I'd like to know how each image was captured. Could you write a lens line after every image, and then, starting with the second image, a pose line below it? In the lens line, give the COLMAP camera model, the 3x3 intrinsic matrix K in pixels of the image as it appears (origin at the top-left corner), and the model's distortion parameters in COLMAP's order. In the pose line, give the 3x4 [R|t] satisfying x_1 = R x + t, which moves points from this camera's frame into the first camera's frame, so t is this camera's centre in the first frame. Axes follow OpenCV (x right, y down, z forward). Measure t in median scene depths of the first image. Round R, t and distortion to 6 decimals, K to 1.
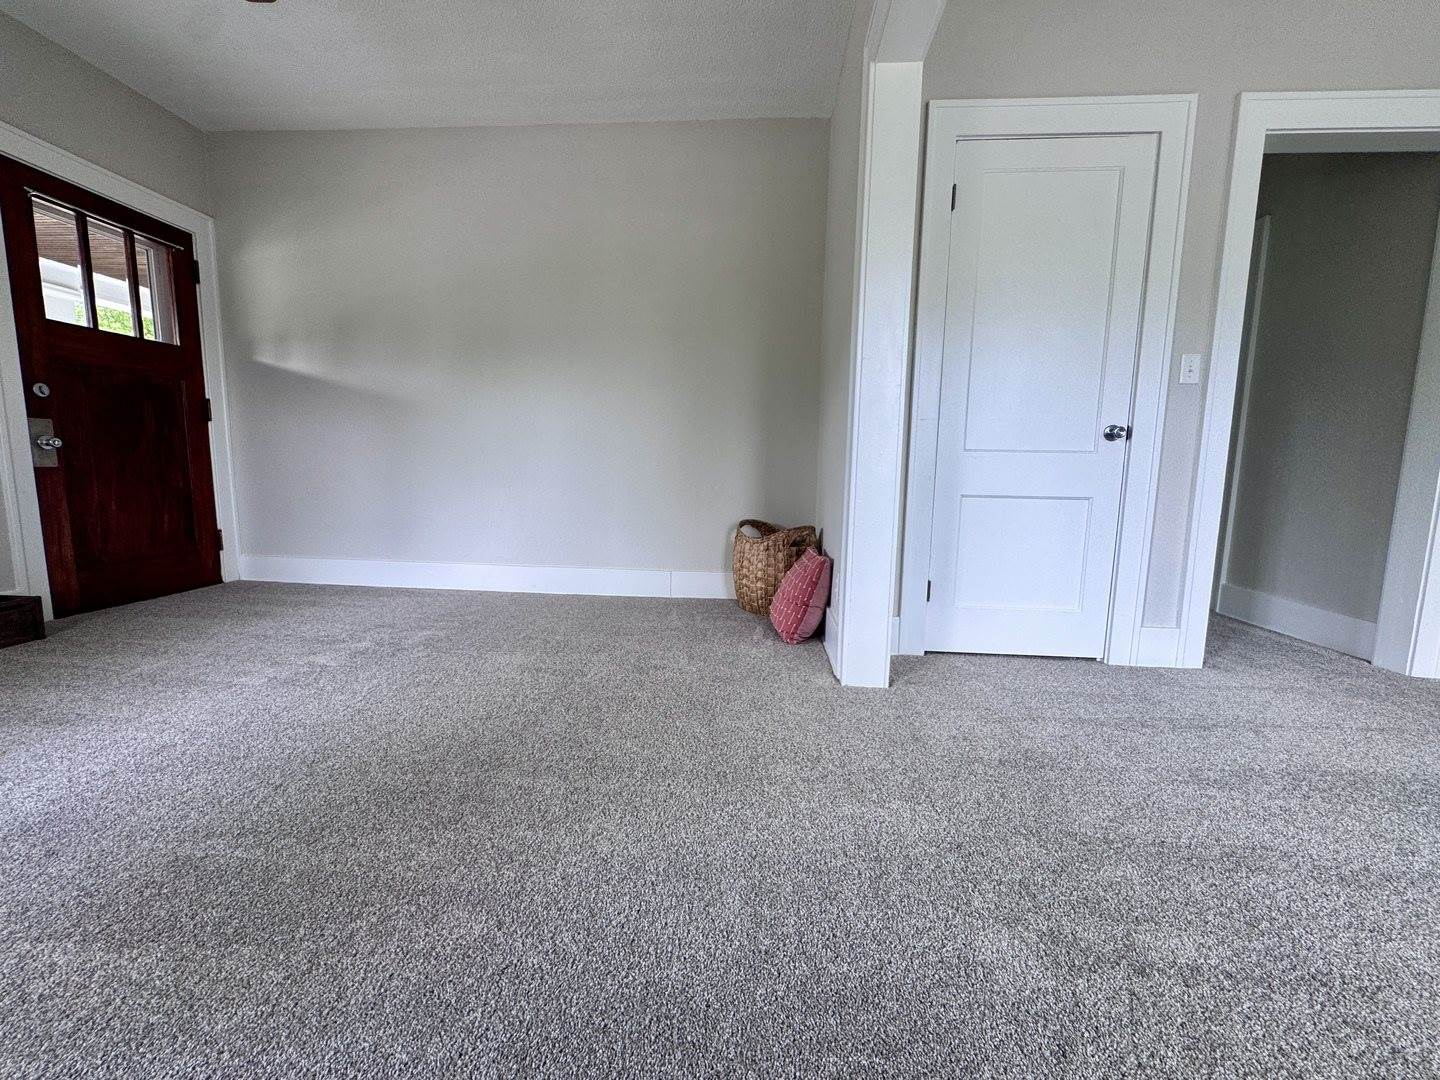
lens RADIAL K [[577.3, 0, 720.0], [0, 577.3, 540.0], [0, 0, 1]] dist [-0.011007, 0.002099]
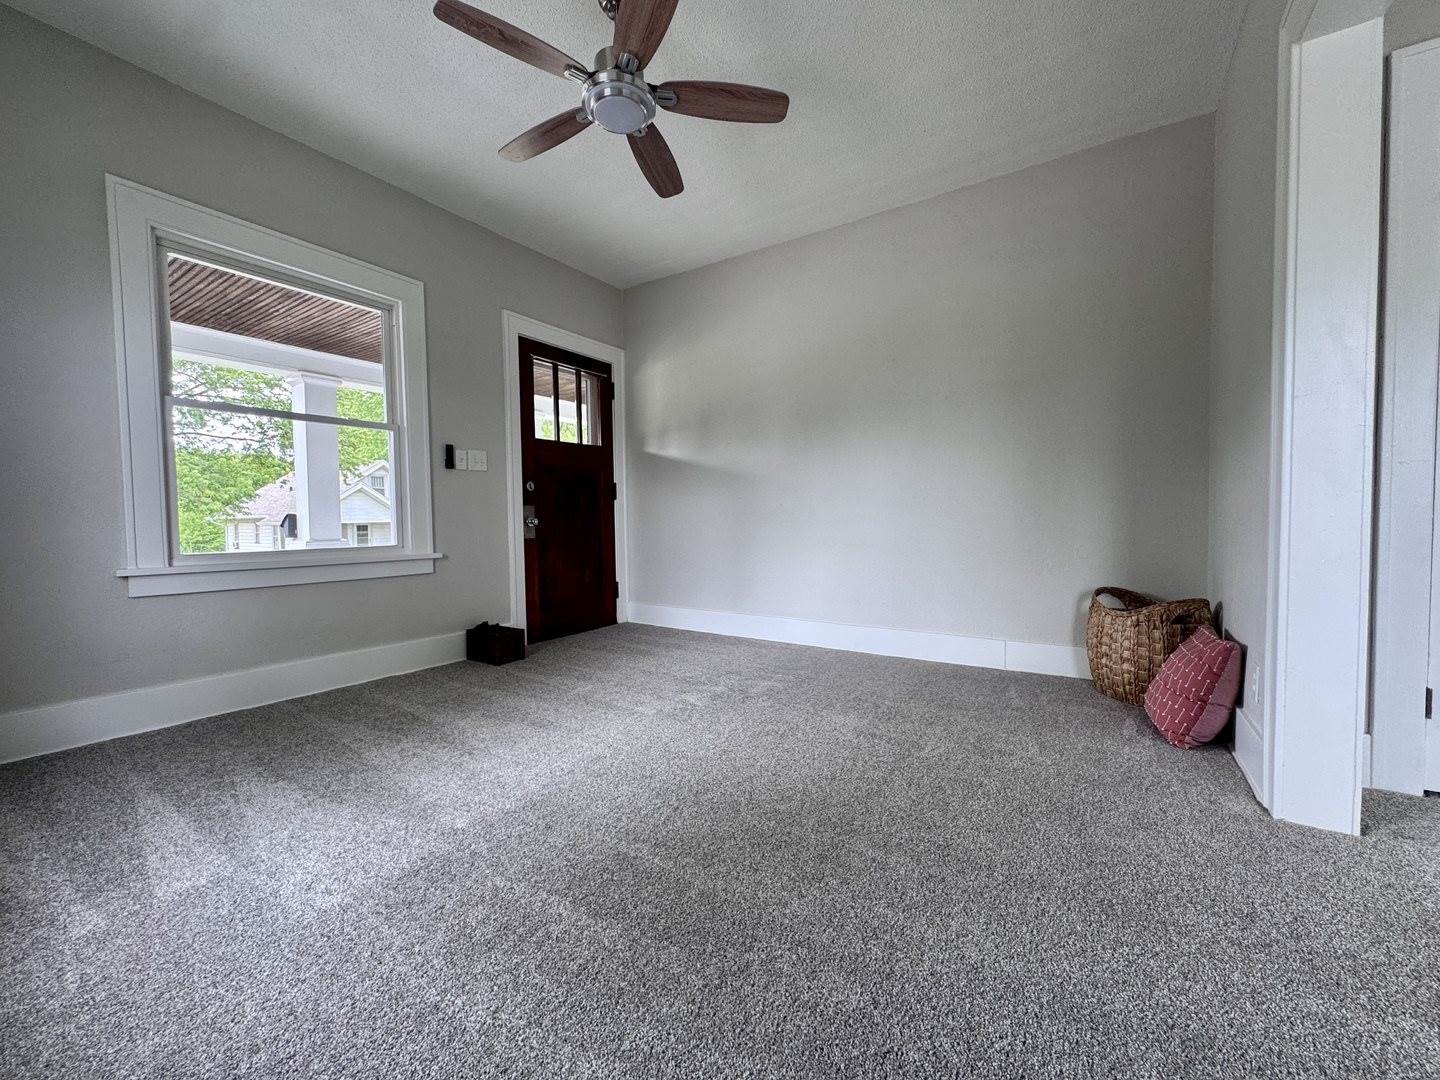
lens RADIAL K [[577.3, 0, 720.0], [0, 577.3, 540.0], [0, 0, 1]] dist [-0.011007, 0.002099]
pose [[0.870406, -0.010917, -0.492213, -0.041096], [-0.032467, 0.996305, -0.079510, -0.025369], [0.491262, 0.085187, 0.866836, -0.037769]]
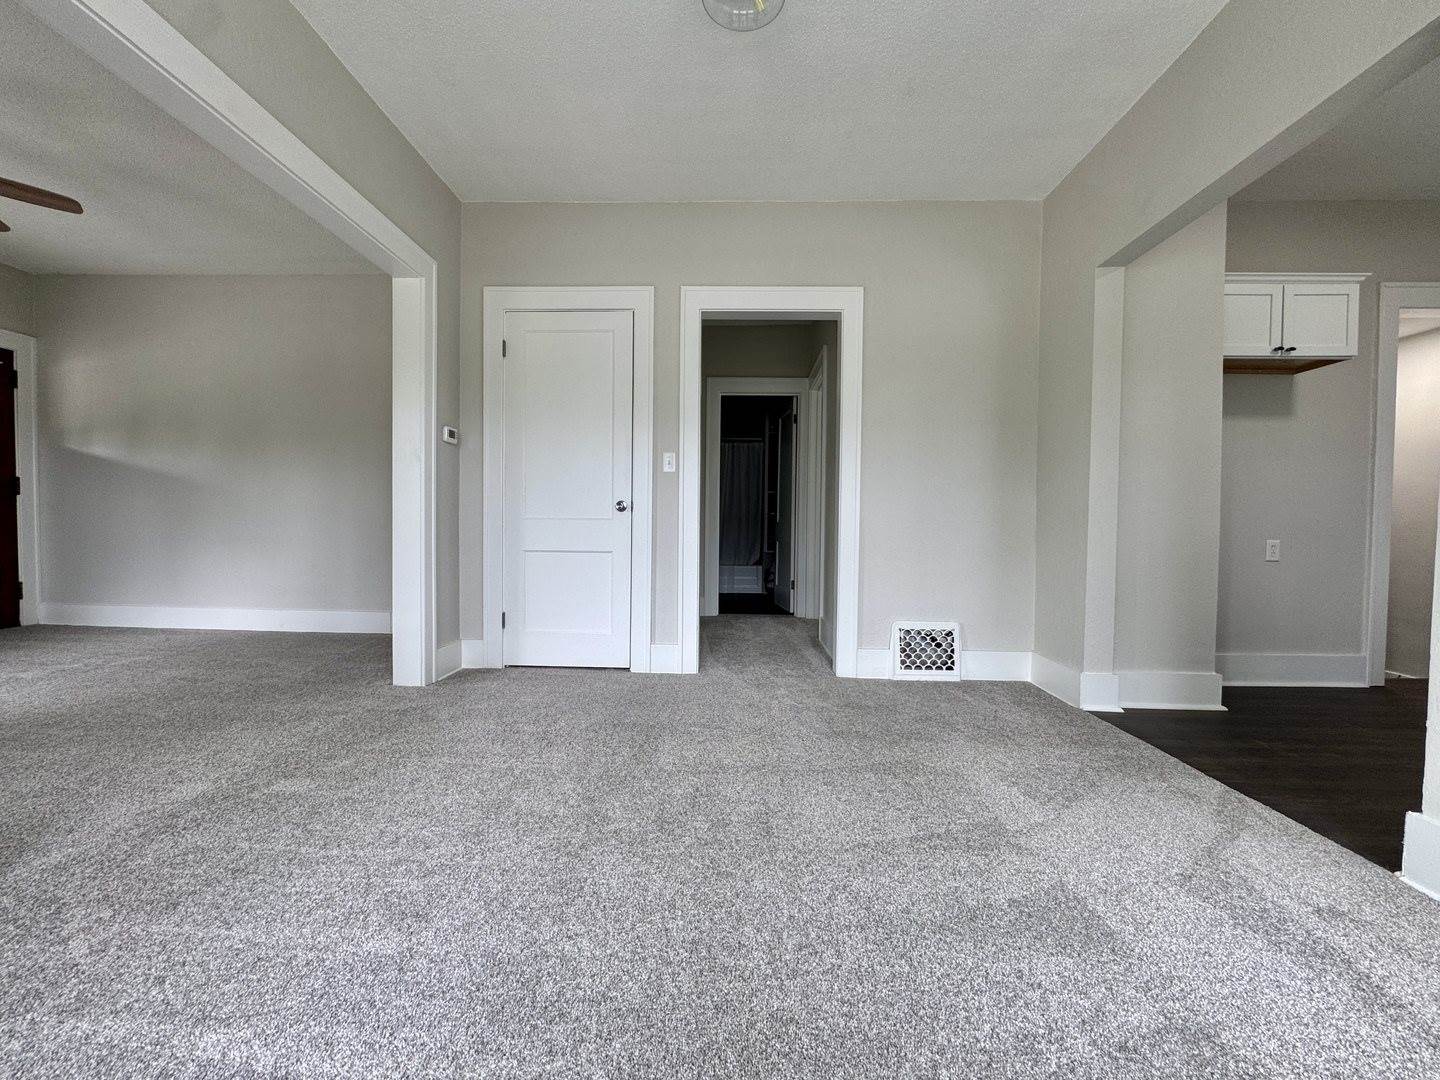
lens RADIAL K [[577.3, 0, 720.0], [0, 577.3, 540.0], [0, 0, 1]] dist [-0.011007, 0.002099]
pose [[0.999028, -0.005777, 0.043695, 0.839452], [0.009958, 0.995326, -0.096061, 0.036285], [-0.042936, 0.096402, 0.994416, -0.419255]]
